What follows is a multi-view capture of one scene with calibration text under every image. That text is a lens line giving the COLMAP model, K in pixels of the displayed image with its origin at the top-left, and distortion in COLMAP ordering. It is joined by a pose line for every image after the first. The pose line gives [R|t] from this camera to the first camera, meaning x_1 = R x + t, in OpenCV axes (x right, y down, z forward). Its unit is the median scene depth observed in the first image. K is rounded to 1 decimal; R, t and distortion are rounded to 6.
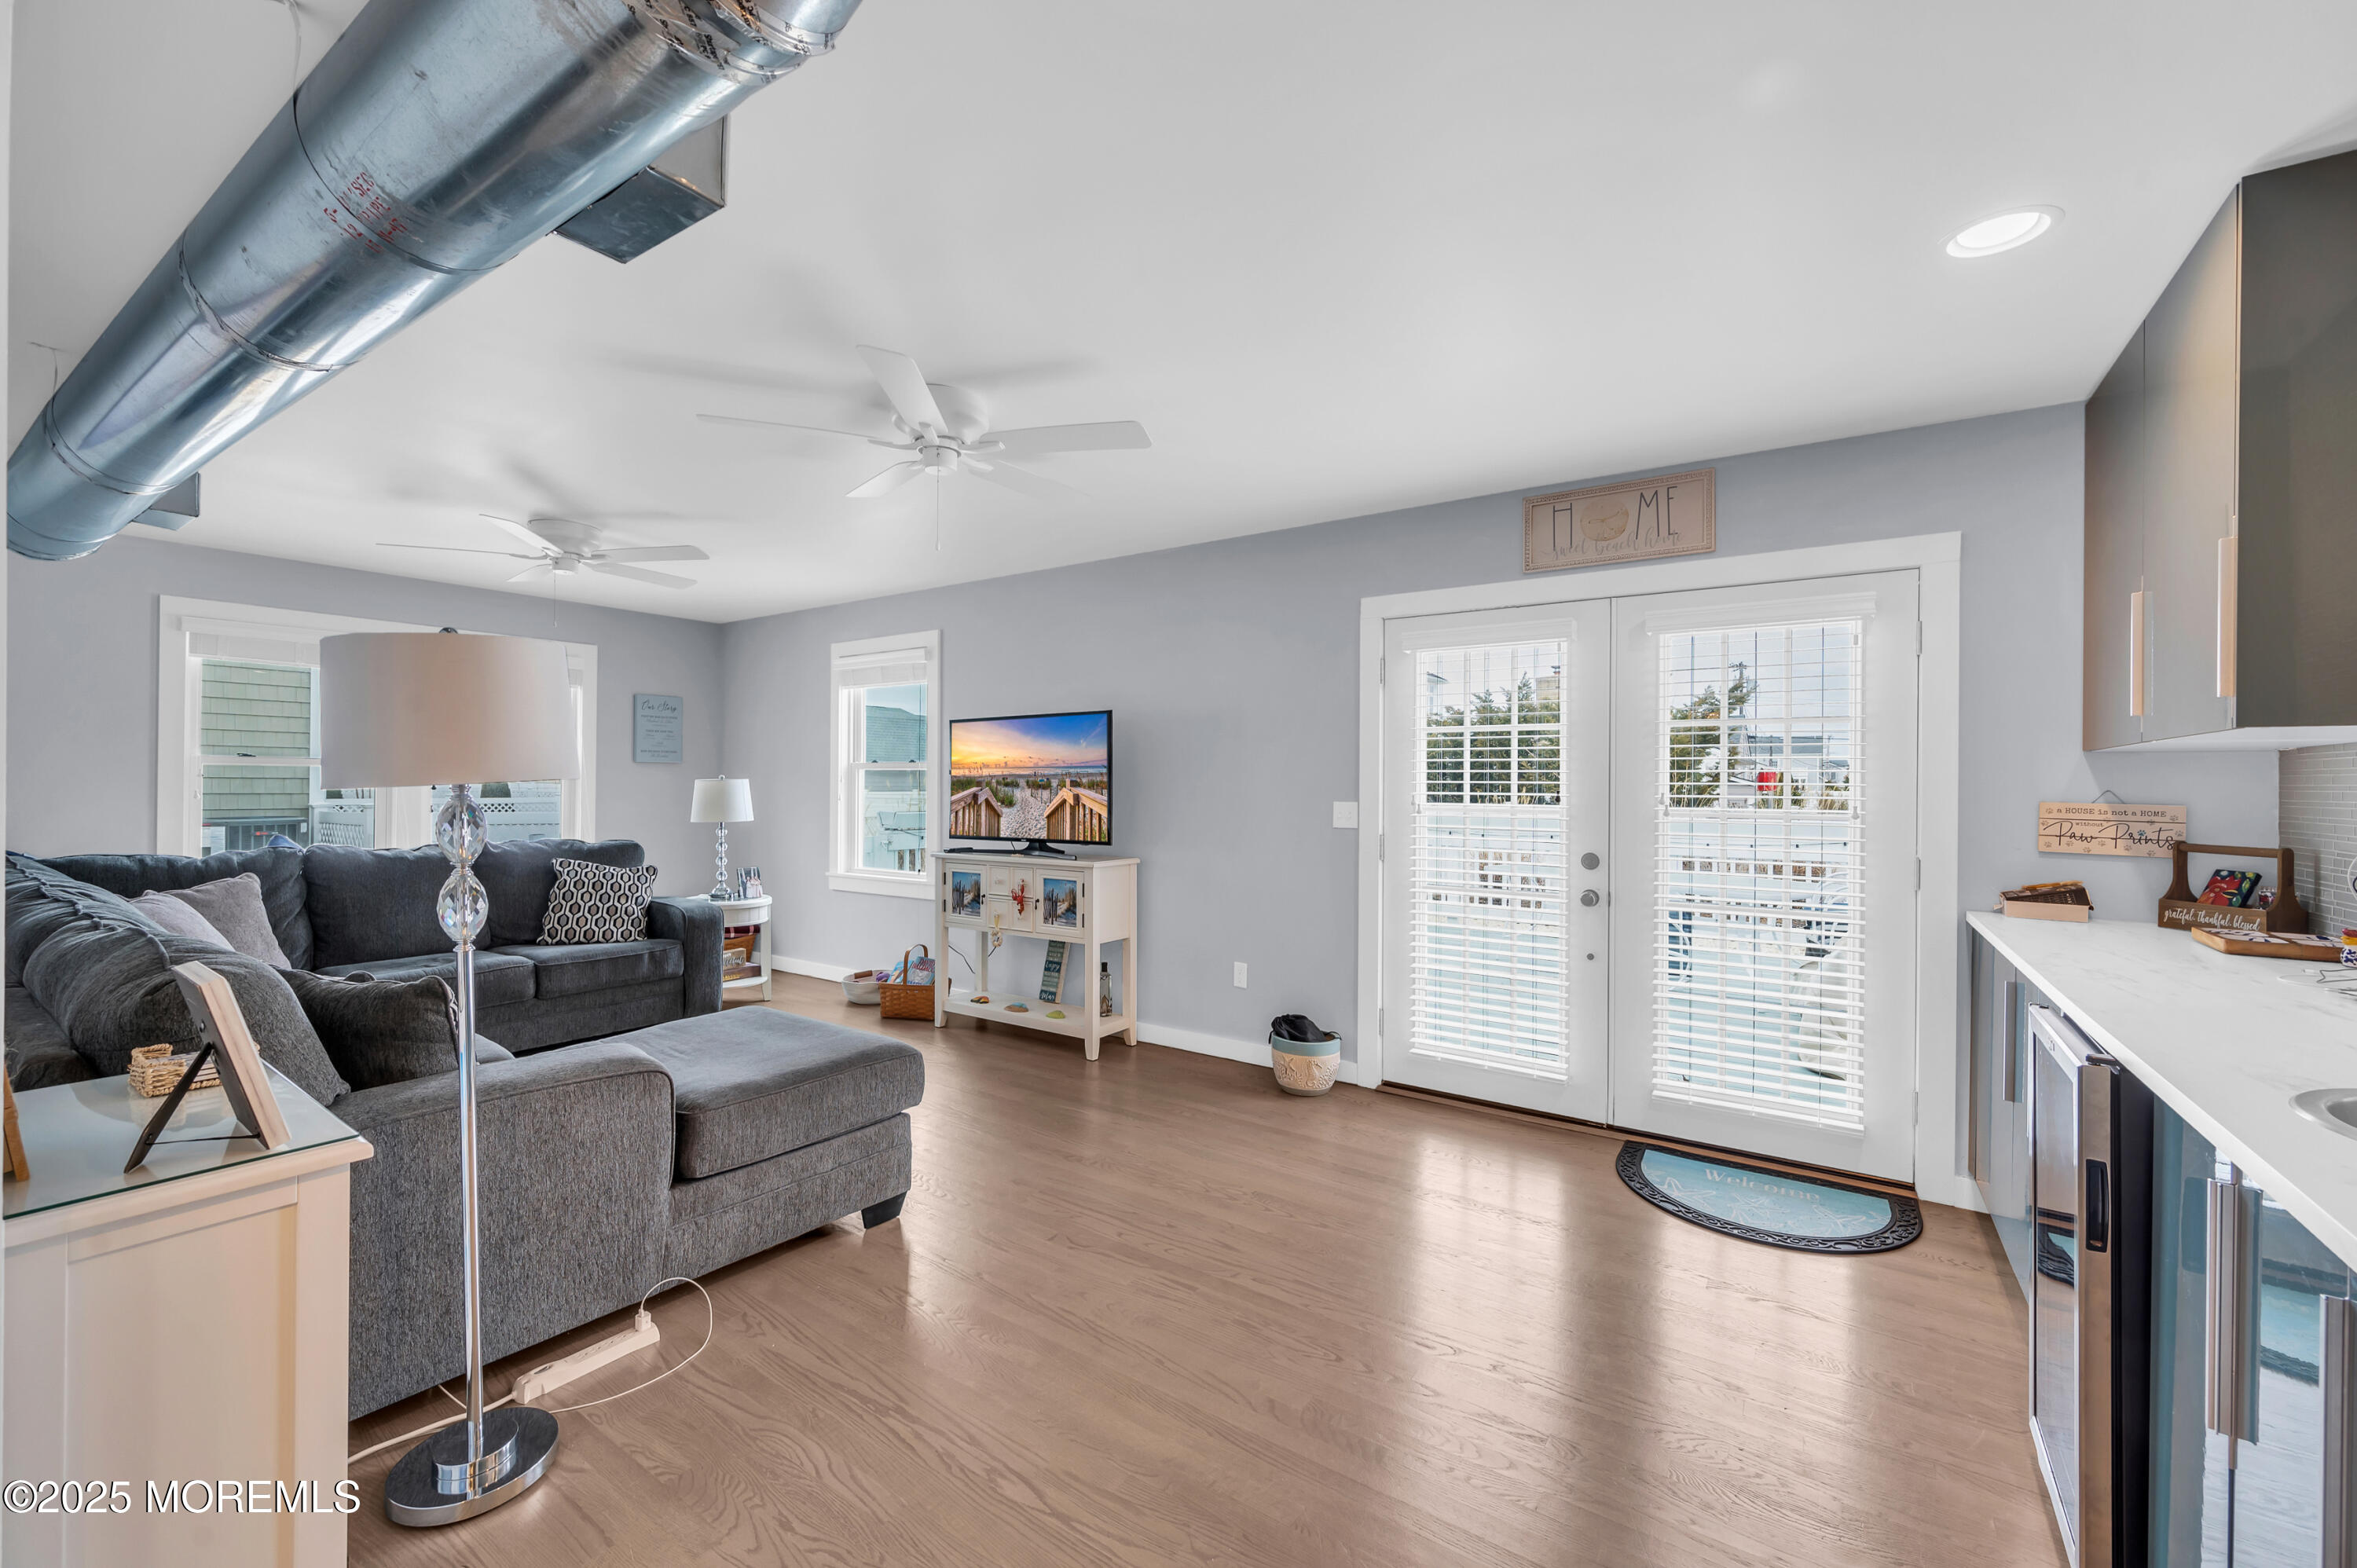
lens RADIAL K [[1019.1, 0, 1190.6], [0, 1019.1, 784.0], [0, 0, 1]] dist [0.036236, -0.021918]
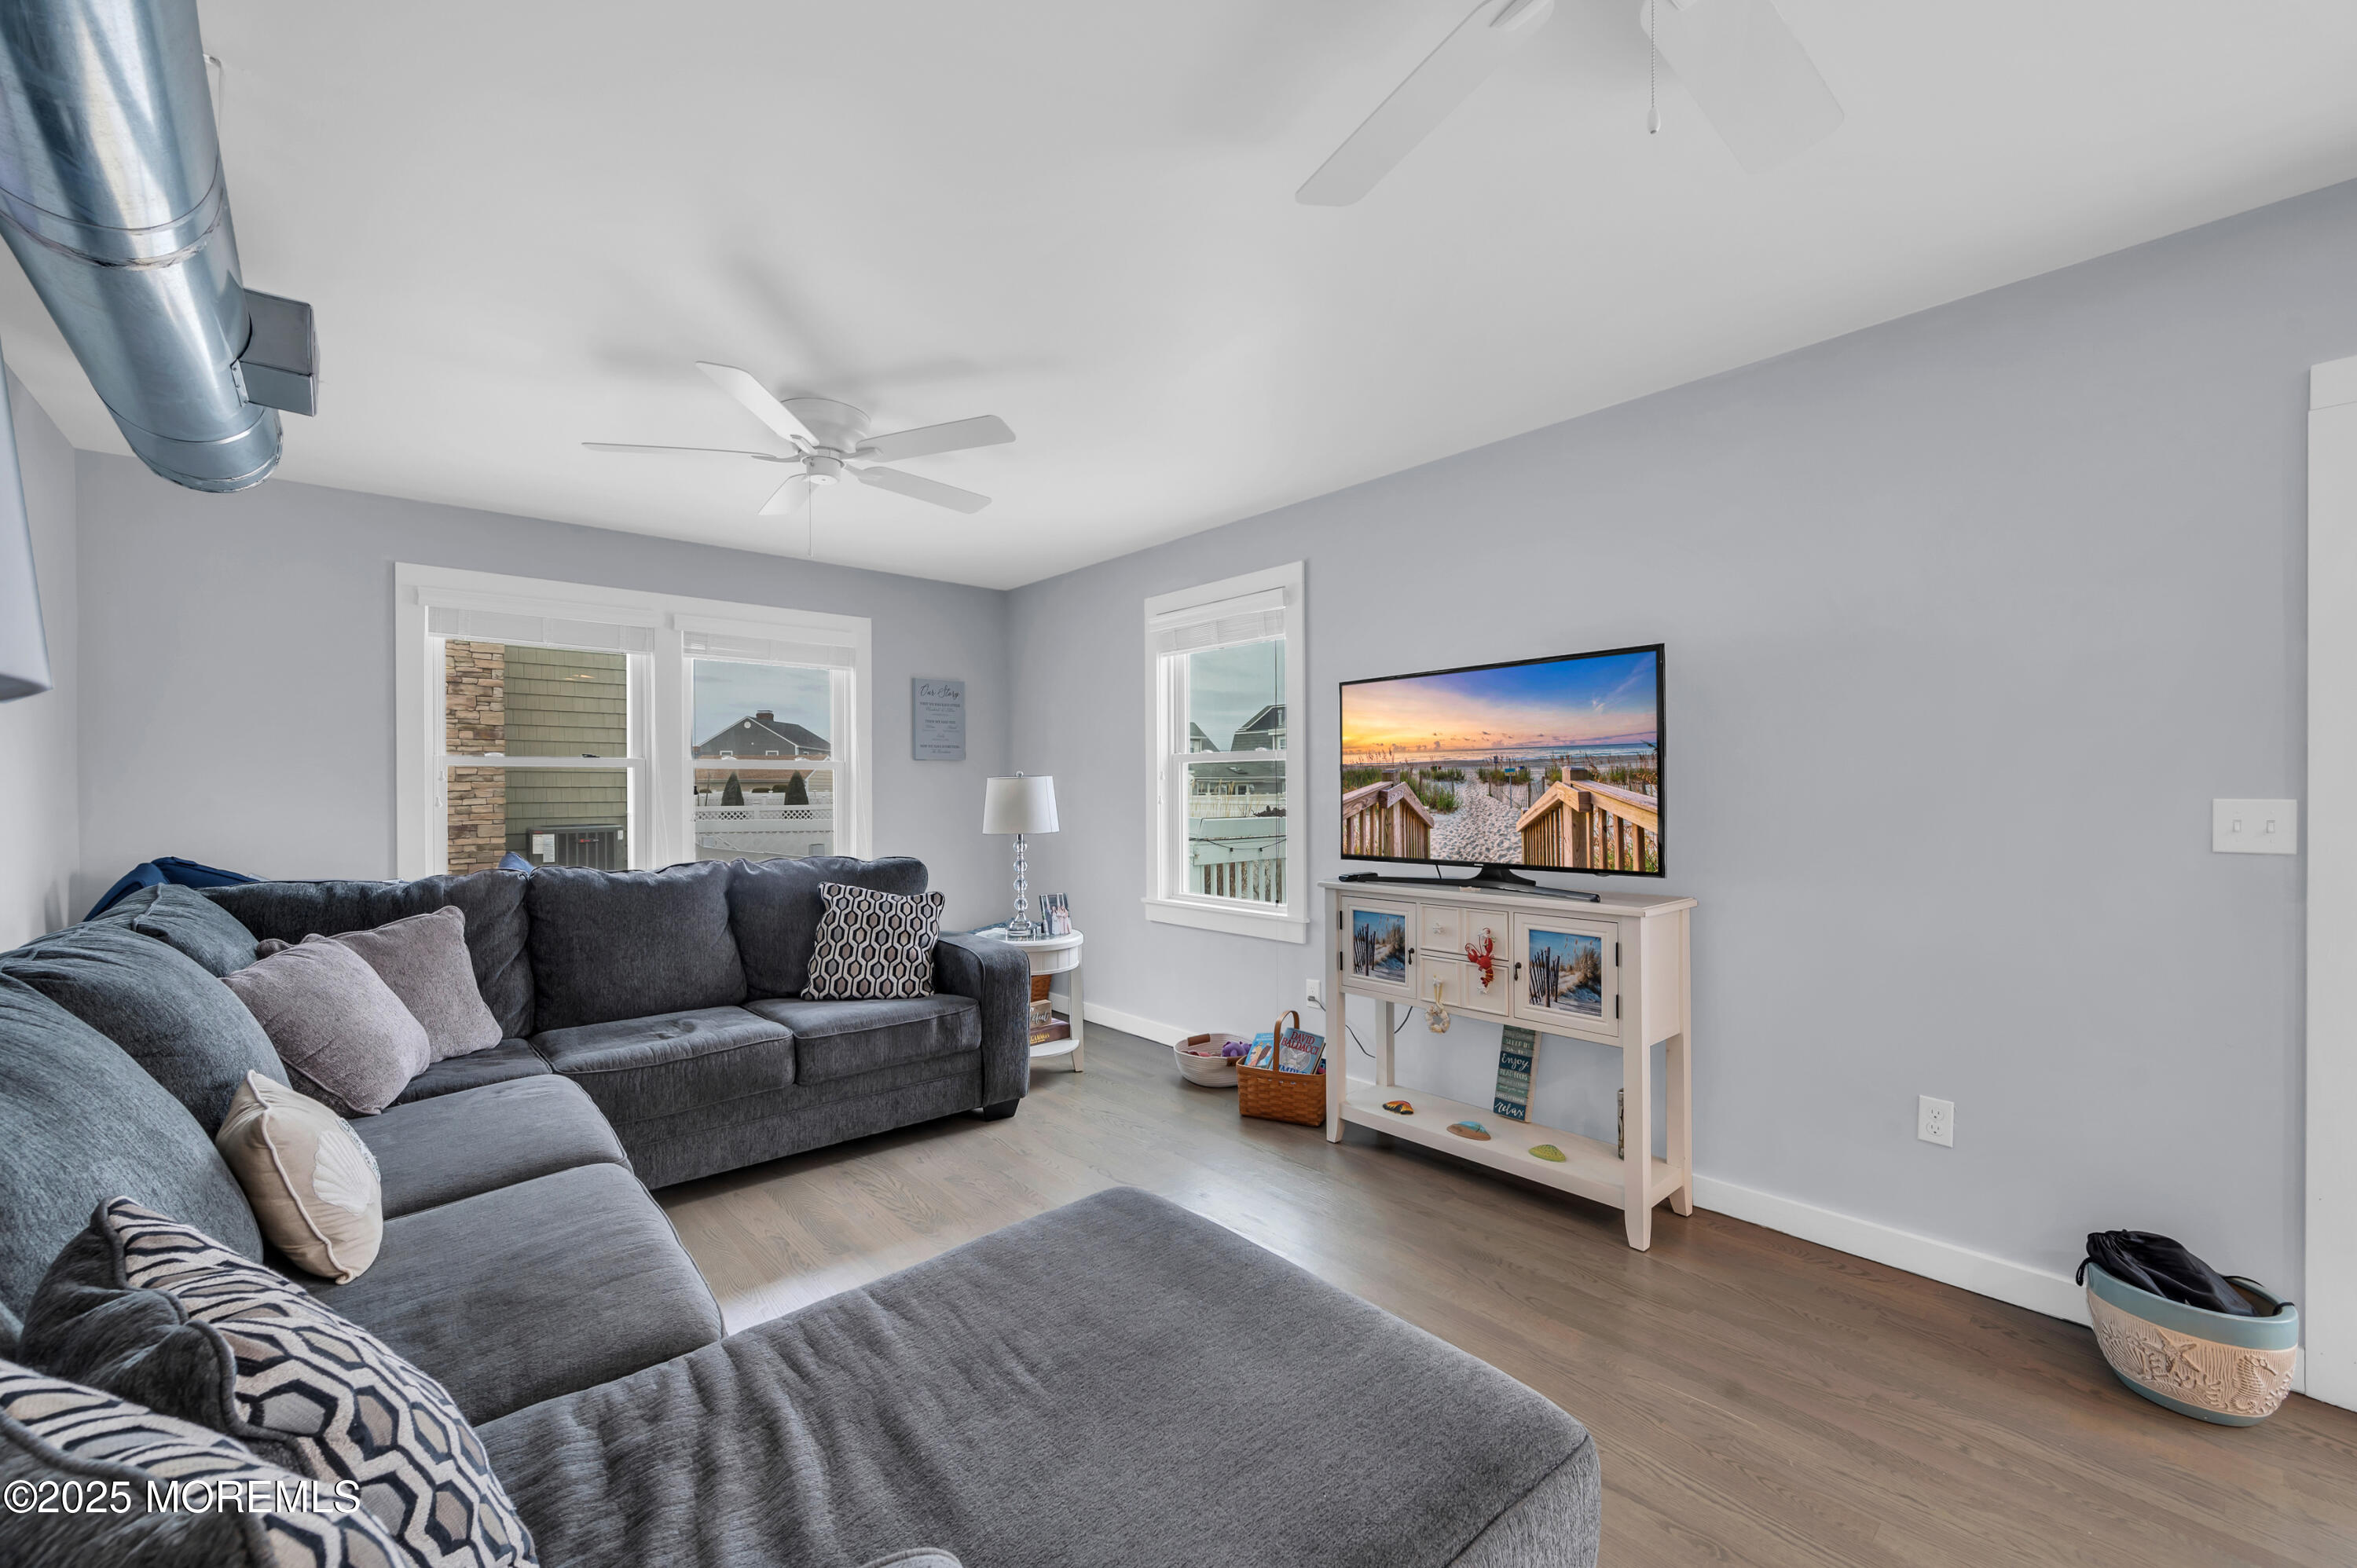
lens RADIAL K [[924.0, 0, 1176.1], [0, 924.0, 792.3], [0, 0, 1]] dist [-0.002789, -0.000072]
pose [[0.976902, -0.008619, -0.213512, -0.221354], [0.010509, 0.999915, 0.007715, 0.003382], [0.213428, -0.009781, 0.976910, 0.400608]]
